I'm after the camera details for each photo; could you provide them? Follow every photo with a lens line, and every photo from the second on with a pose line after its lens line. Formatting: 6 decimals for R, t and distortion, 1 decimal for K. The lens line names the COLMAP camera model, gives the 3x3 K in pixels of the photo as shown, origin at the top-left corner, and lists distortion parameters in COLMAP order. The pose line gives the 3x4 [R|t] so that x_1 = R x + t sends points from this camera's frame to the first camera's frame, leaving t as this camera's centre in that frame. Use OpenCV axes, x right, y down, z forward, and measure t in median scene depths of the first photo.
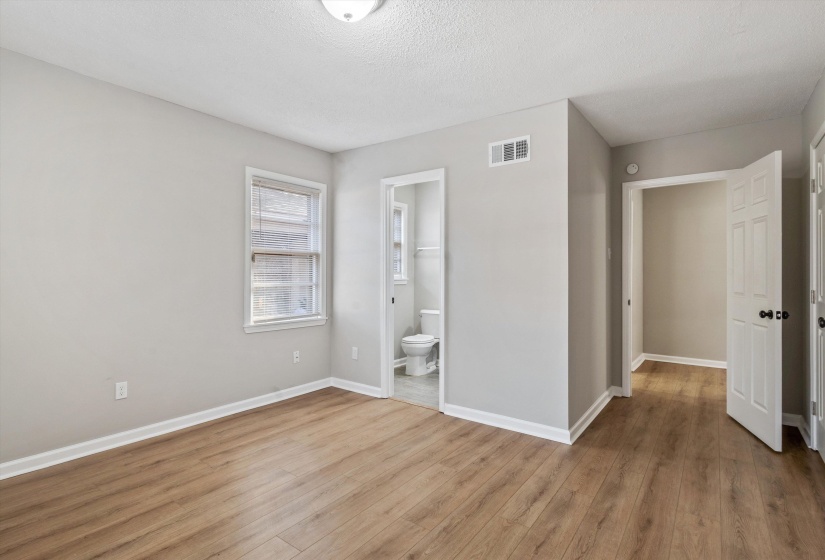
lens RADIAL K [[406.3, 0, 409.5], [0, 406.3, 276.8], [0, 0, 1]] dist [0.003568, -0.001627]
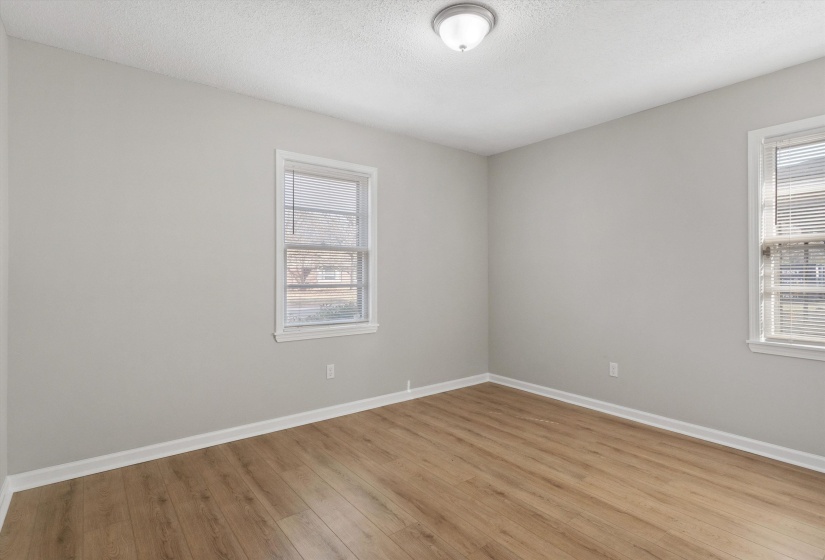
lens RADIAL K [[406.3, 0, 409.6], [0, 406.3, 276.8], [0, 0, 1]] dist [0.003568, -0.001627]
pose [[-0.256305, 0.005794, -0.966579, 0.622759], [-0.005258, 0.999959, 0.007389, -0.003988], [0.966582, 0.006976, -0.256264, 0.719773]]
